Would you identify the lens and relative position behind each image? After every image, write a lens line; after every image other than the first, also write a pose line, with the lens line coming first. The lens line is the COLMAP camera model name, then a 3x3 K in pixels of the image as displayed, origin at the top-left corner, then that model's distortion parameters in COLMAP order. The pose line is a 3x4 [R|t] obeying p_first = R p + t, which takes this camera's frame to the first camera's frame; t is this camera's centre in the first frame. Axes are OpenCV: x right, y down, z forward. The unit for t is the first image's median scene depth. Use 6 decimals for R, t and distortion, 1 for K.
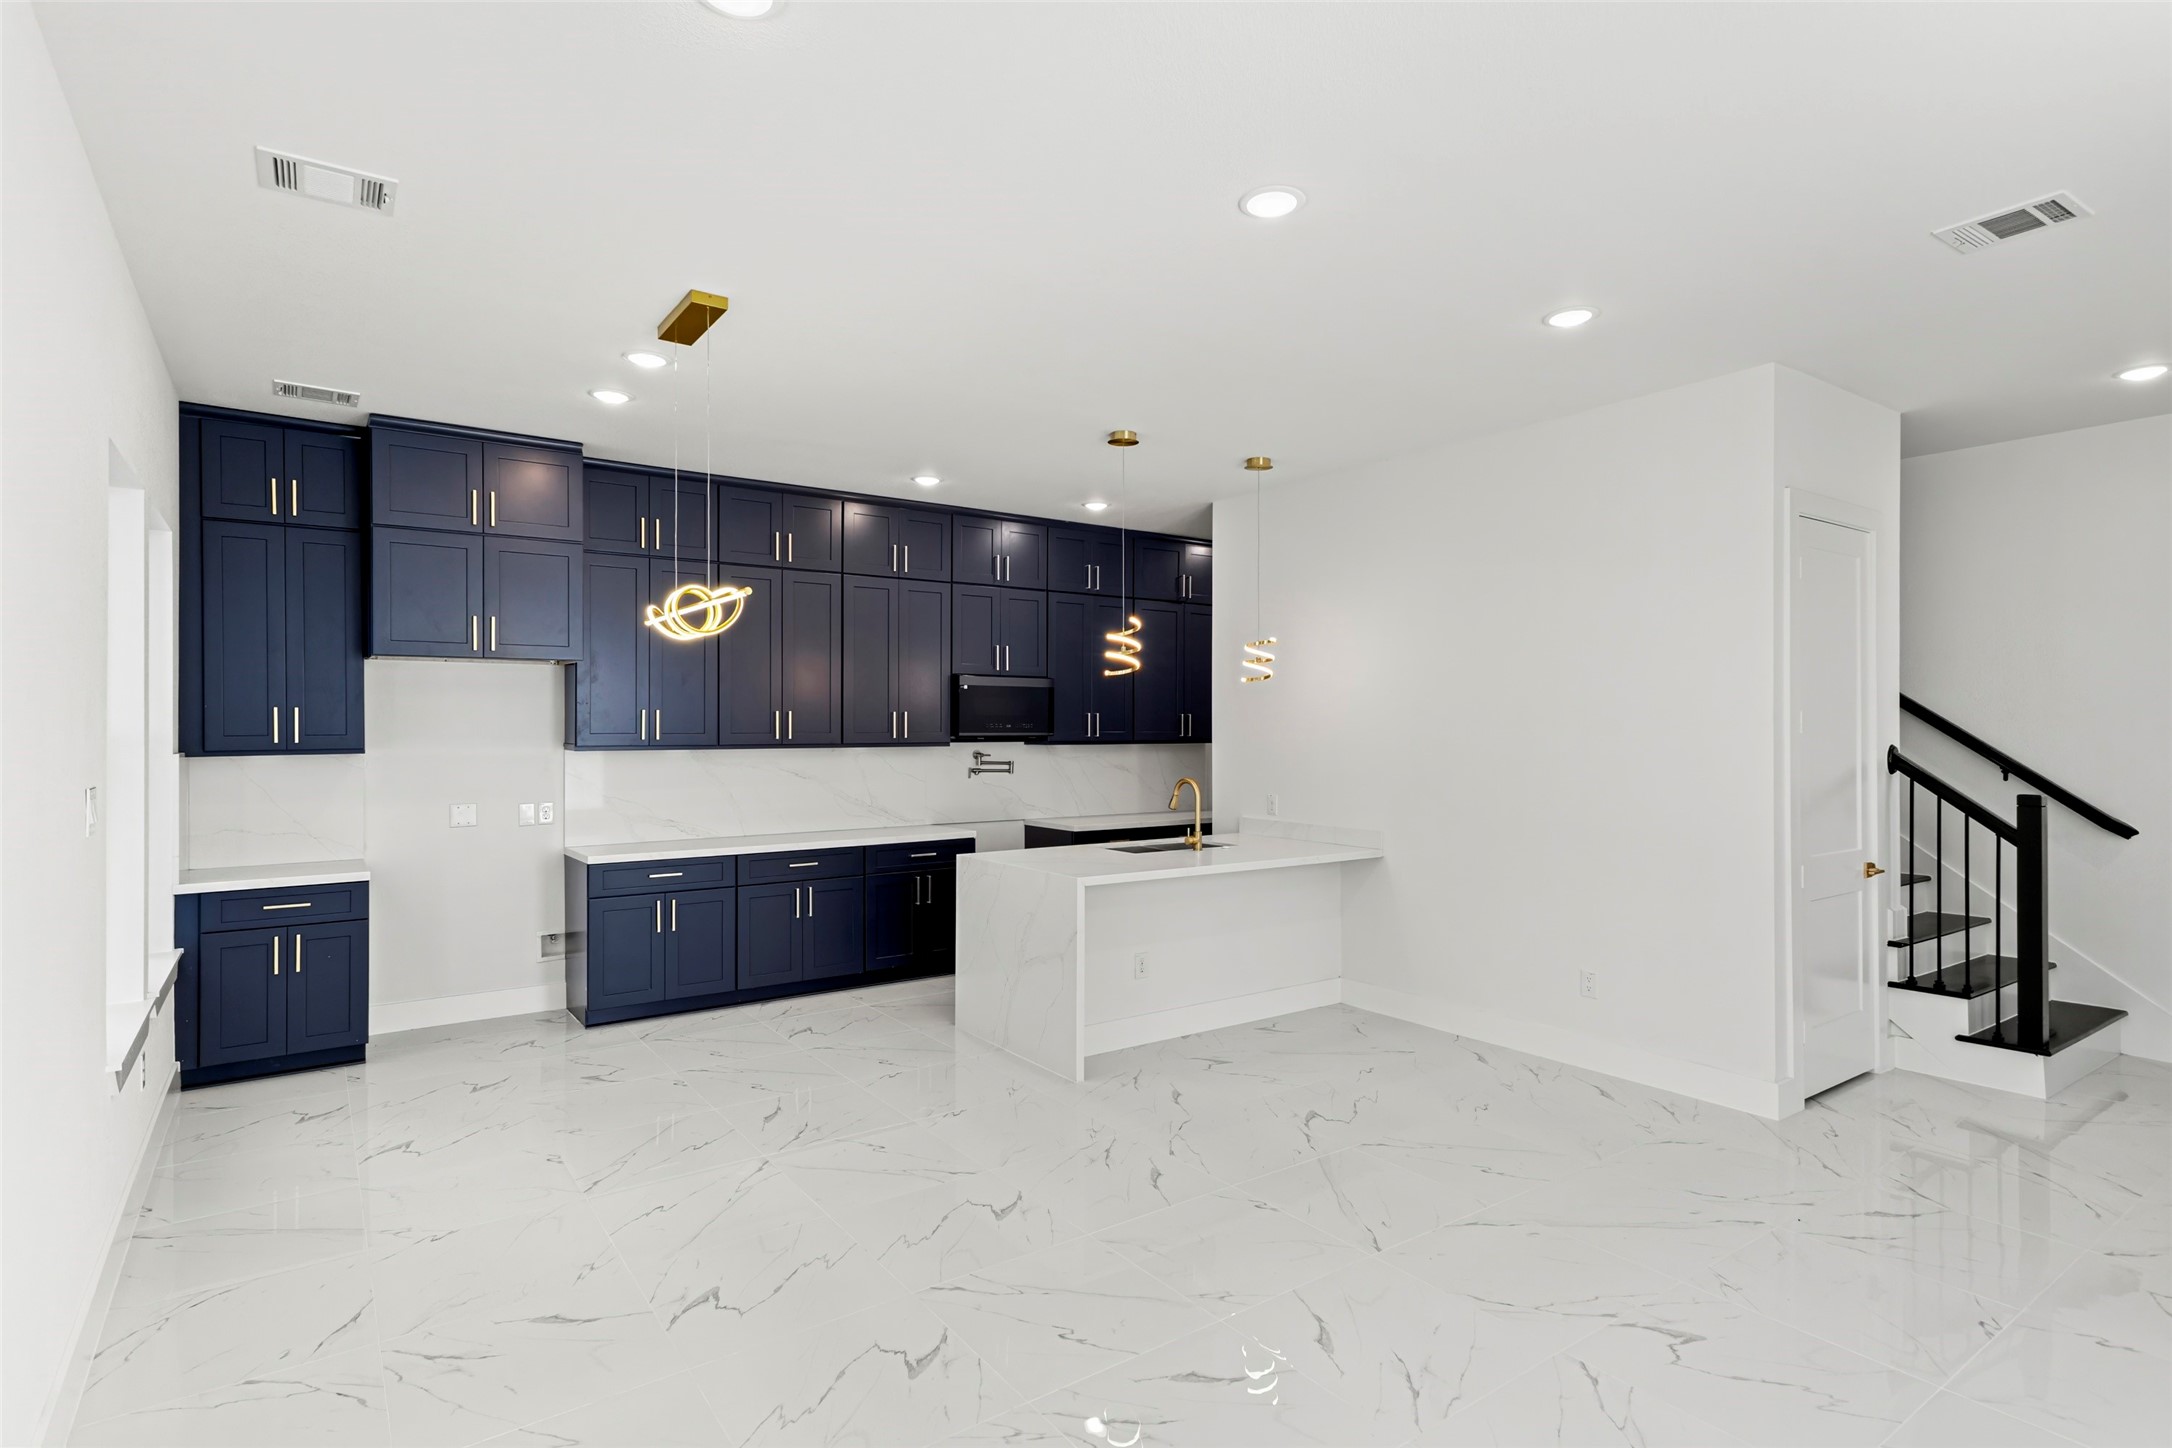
lens RADIAL K [[1094.3, 0, 1088.9], [0, 1094.3, 735.6], [0, 0, 1]] dist [0.010243, -0.004655]
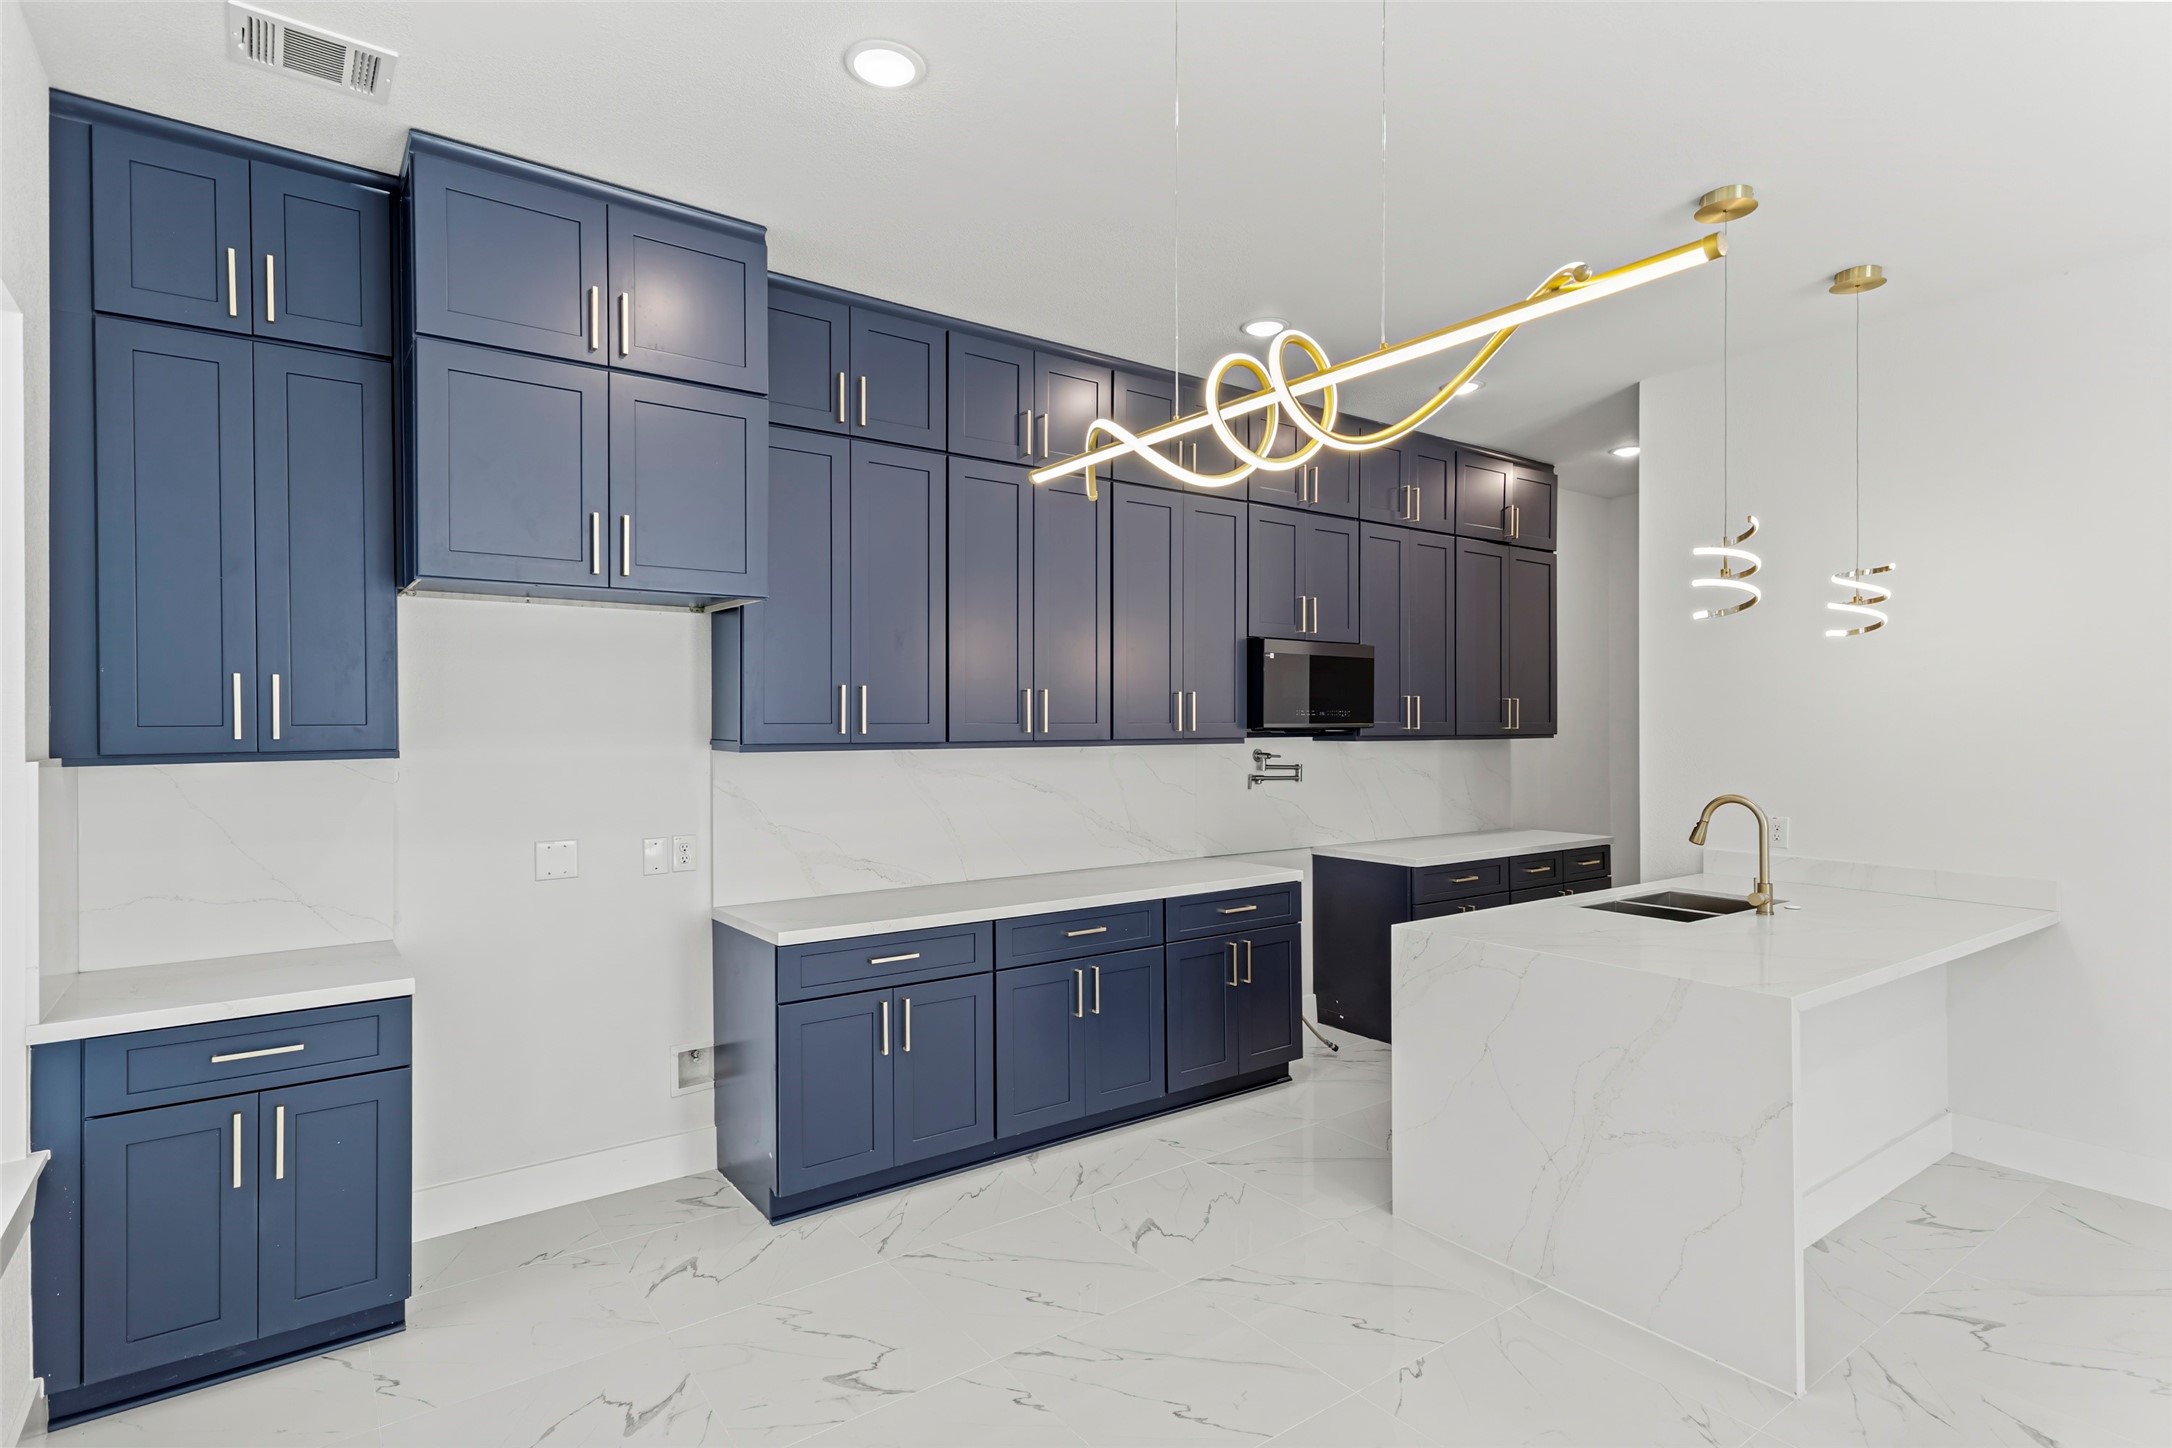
lens RADIAL K [[1094.3, 0, 1085.5], [0, 1094.3, 734.0], [0, 0, 1]] dist [0.010243, -0.004655]
pose [[0.999945, -0.000820, 0.010496, -0.297545], [0.000792, 0.999996, 0.002637, 0.002696], [-0.010498, -0.002628, 0.999941, 0.412184]]
